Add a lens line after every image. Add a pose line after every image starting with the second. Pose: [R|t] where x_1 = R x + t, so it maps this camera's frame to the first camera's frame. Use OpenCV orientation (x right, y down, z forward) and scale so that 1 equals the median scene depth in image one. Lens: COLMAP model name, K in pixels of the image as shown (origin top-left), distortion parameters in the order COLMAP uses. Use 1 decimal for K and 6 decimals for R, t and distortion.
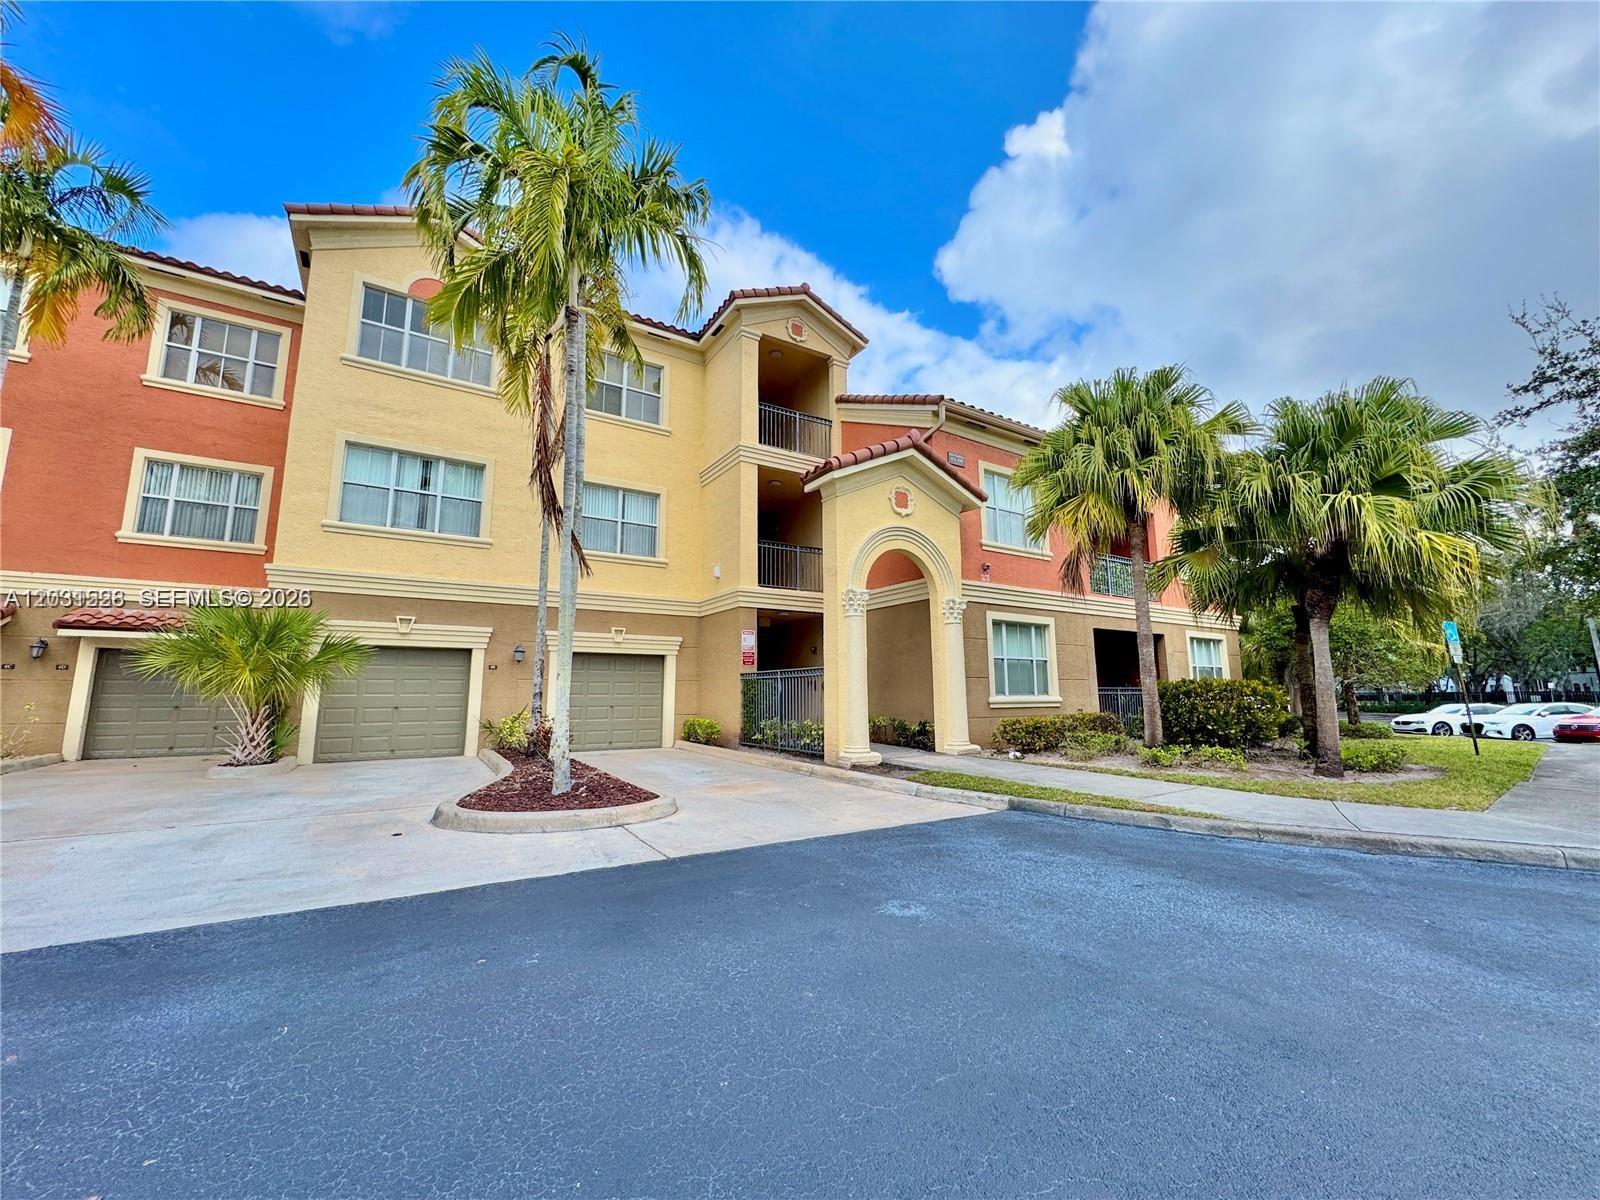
lens RADIAL K [[639.4, 0, 803.3], [0, 639.4, 599.2], [0, 0, 1]] dist [-0.003633, 0.000009]
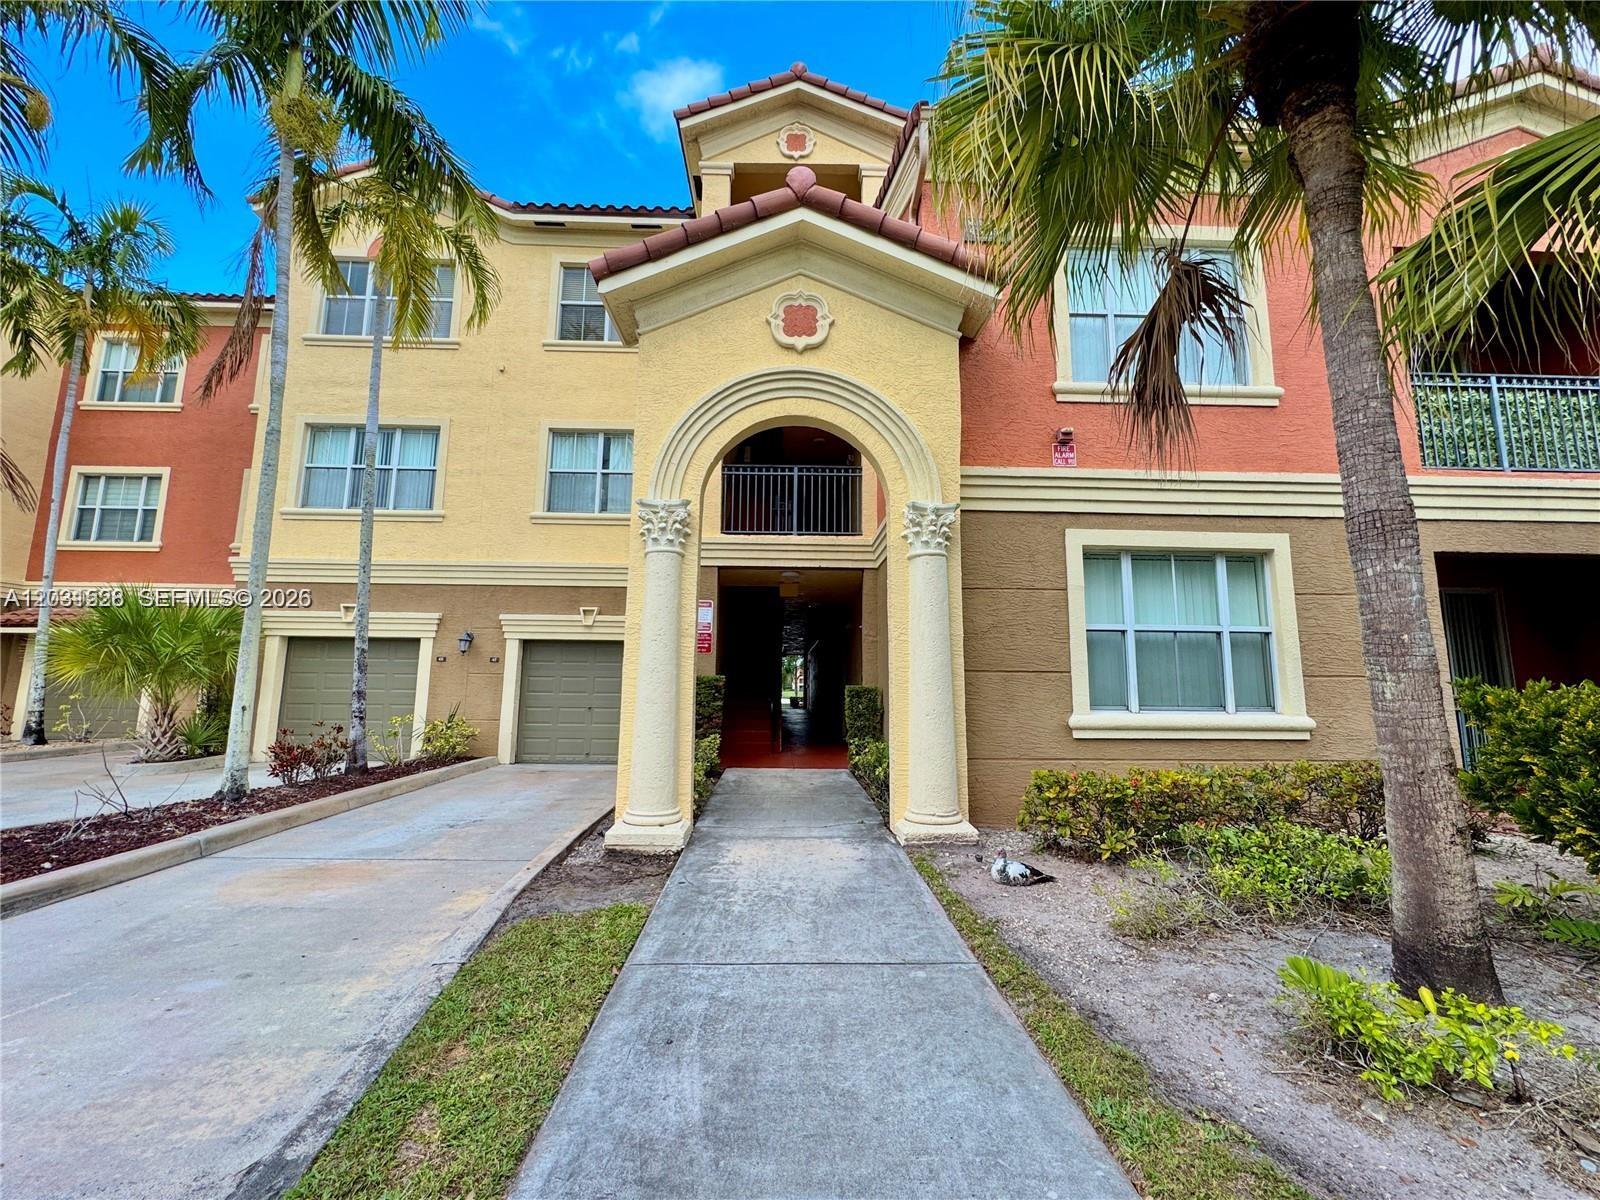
lens RADIAL K [[639.4, 0, 797.4], [0, 639.4, 601.0], [0, 0, 1]] dist [-0.003633, 0.000009]
pose [[0.859421, -0.055001, -0.508301, 0.349718], [0.064082, 0.997945, 0.000364, 0.057209], [0.507236, -0.032885, 0.861180, 0.492846]]
